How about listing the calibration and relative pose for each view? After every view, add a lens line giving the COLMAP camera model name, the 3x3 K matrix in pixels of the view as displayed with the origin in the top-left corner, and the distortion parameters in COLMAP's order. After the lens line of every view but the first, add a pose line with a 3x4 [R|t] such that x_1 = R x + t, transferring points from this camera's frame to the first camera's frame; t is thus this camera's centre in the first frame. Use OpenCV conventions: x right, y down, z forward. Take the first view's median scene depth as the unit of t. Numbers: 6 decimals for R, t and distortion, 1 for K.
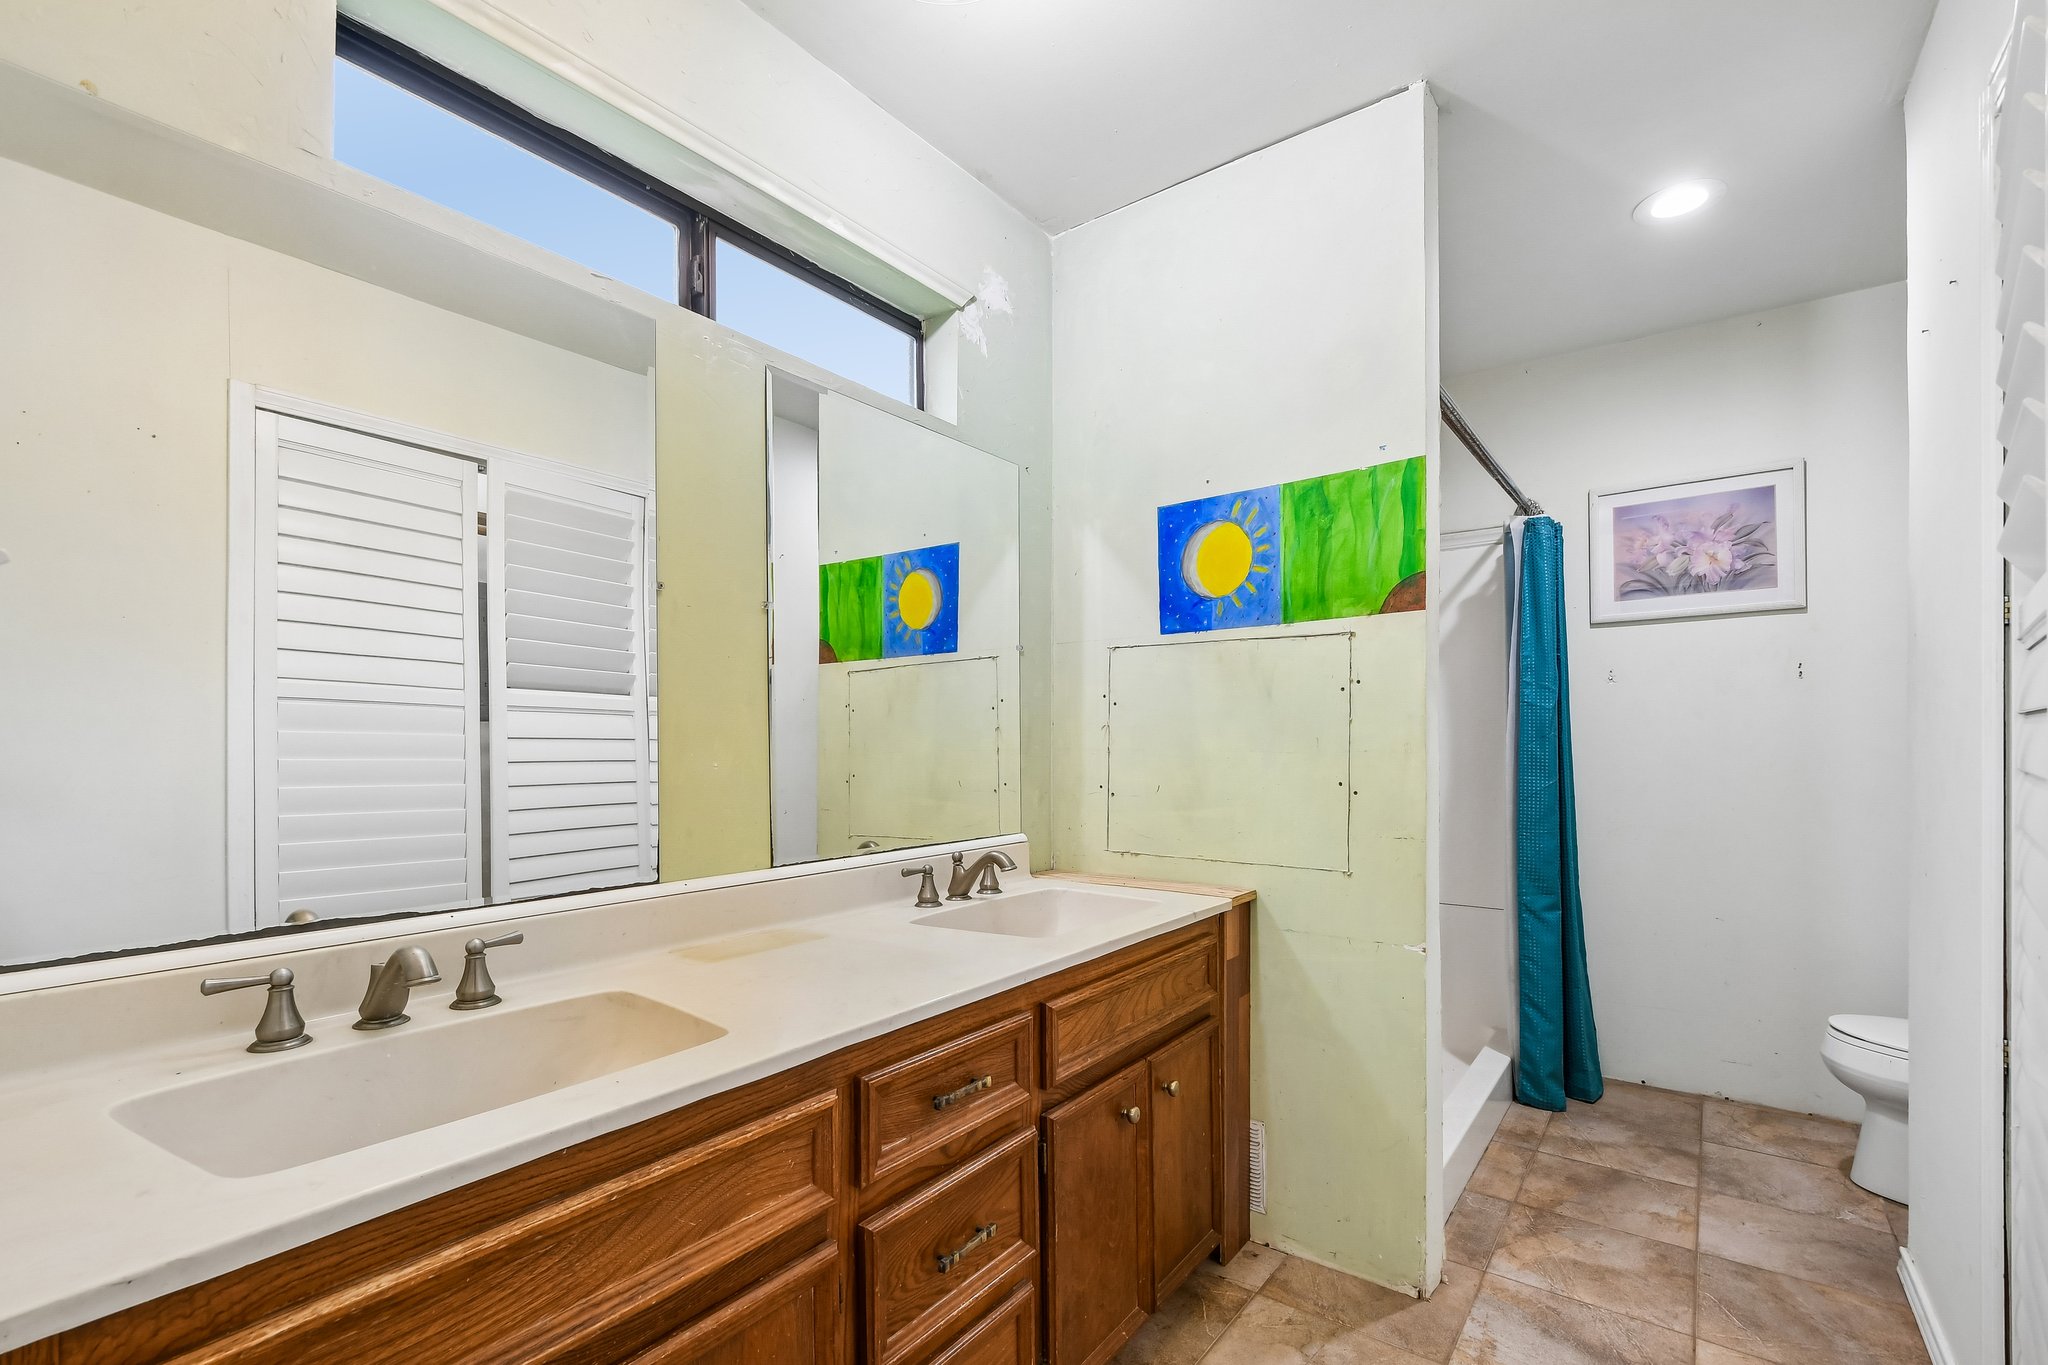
lens RADIAL K [[906.9, 0, 1016.2], [0, 906.9, 741.6], [0, 0, 1]] dist [-0.001454, -0.001125]
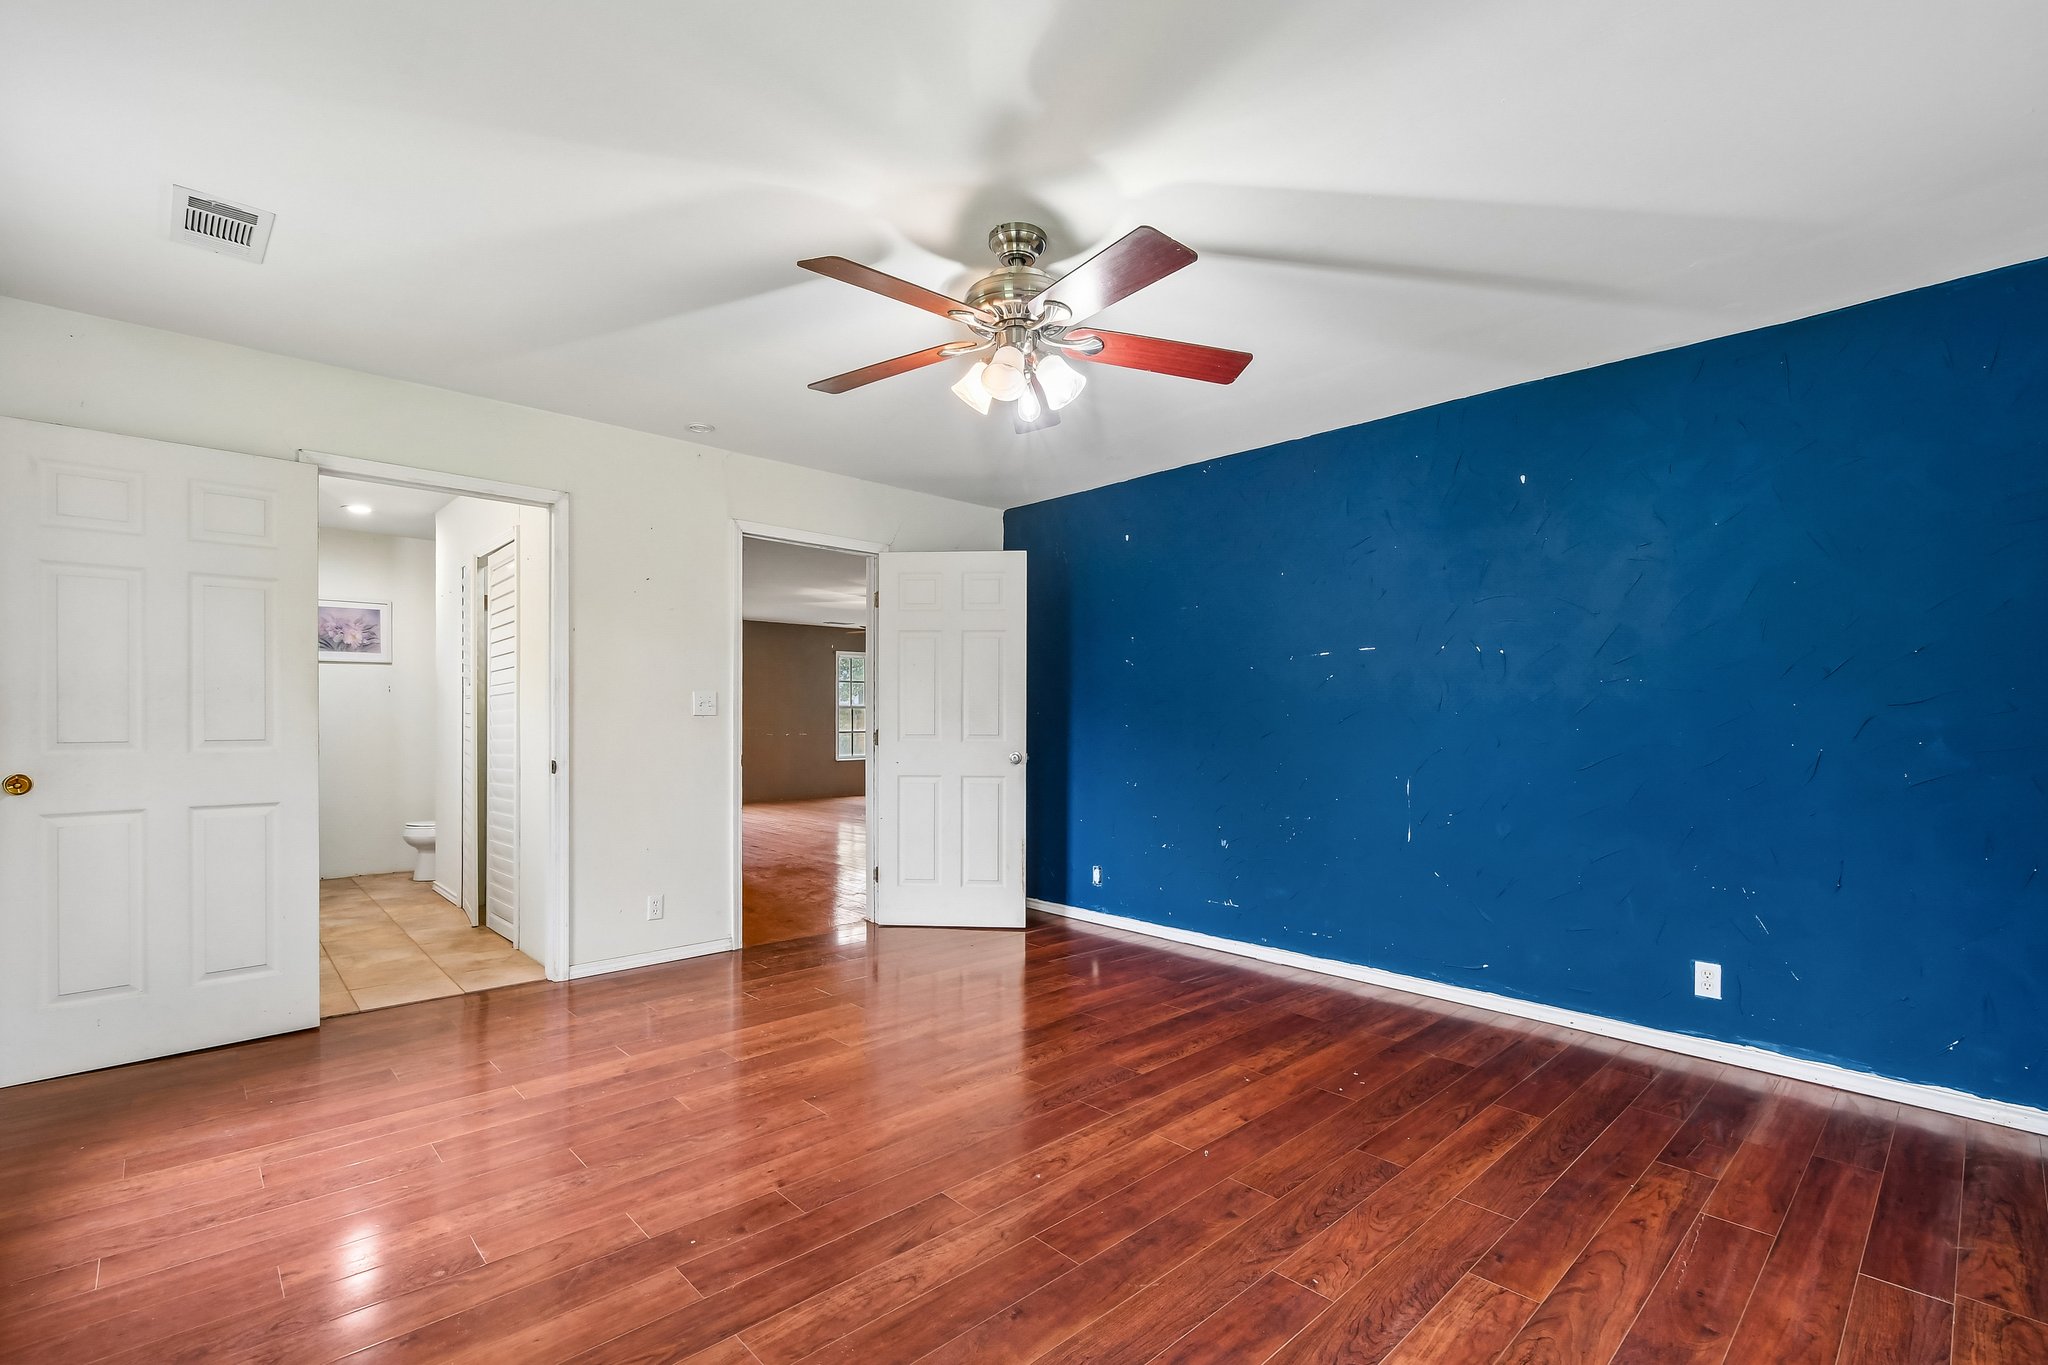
lens RADIAL K [[918.0, 0, 1016.7], [0, 918.0, 731.5], [0, 0, 1]] dist [0.006730, -0.009237]
pose [[0.169258, -0.010649, 0.985514, -1.193718], [-0.004502, 0.999923, 0.011578, -0.002814], [-0.985562, -0.006397, 0.169197, -0.998379]]
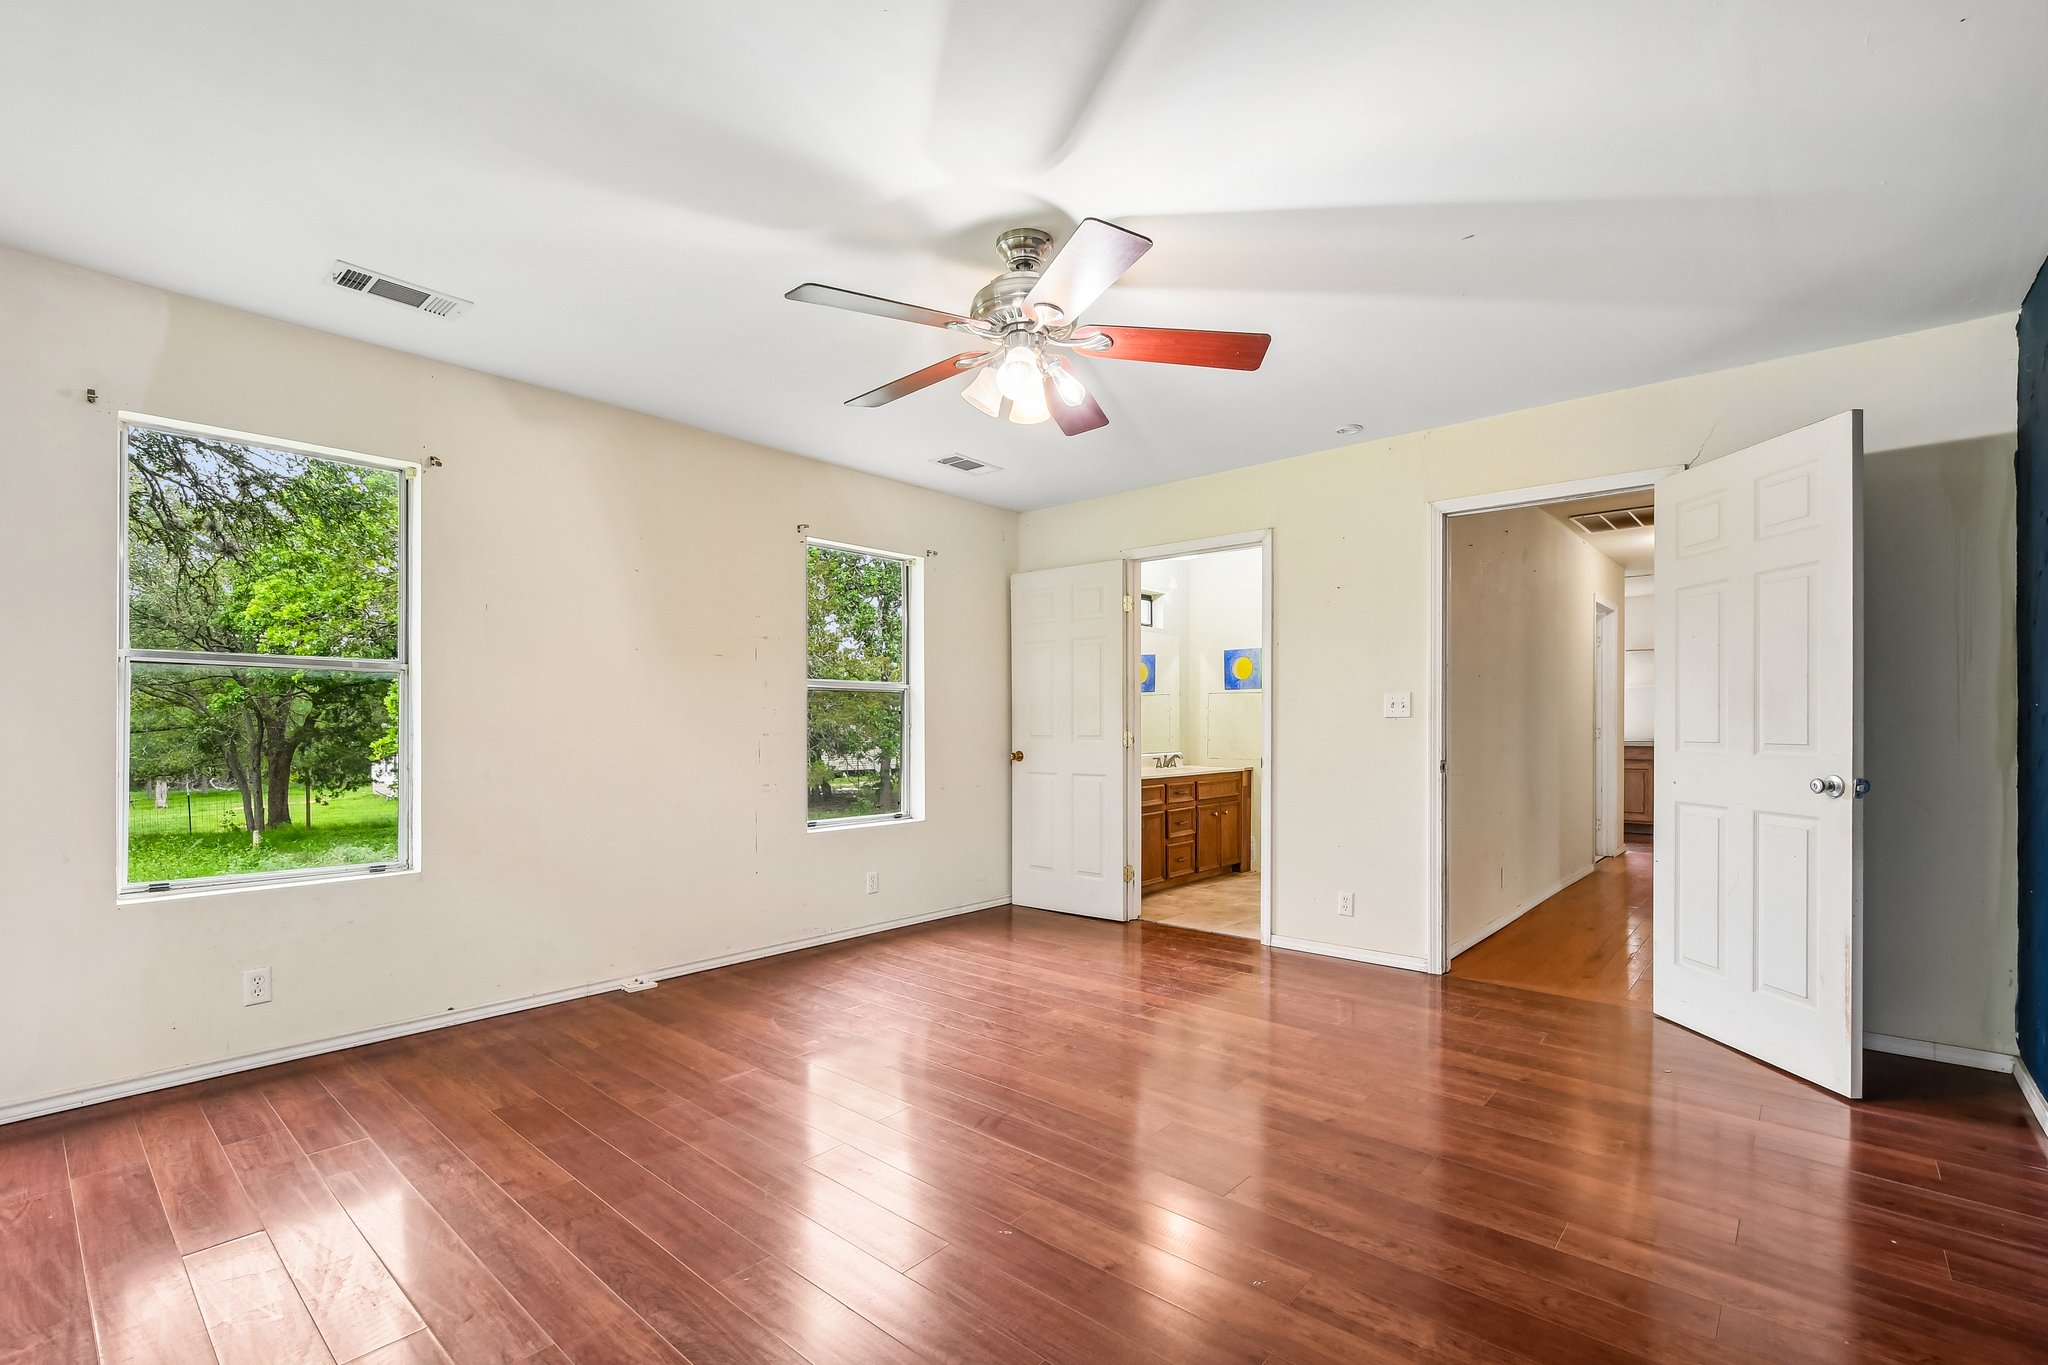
lens RADIAL K [[918.0, 0, 1016.7], [0, 918.0, 731.5], [0, 0, 1]] dist [0.006730, -0.009237]
pose [[0.996714, 0.000768, -0.080993, -0.237761], [-0.000026, 0.999958, 0.009155, 0.000615], [0.080997, -0.009123, 0.996673, -1.757552]]
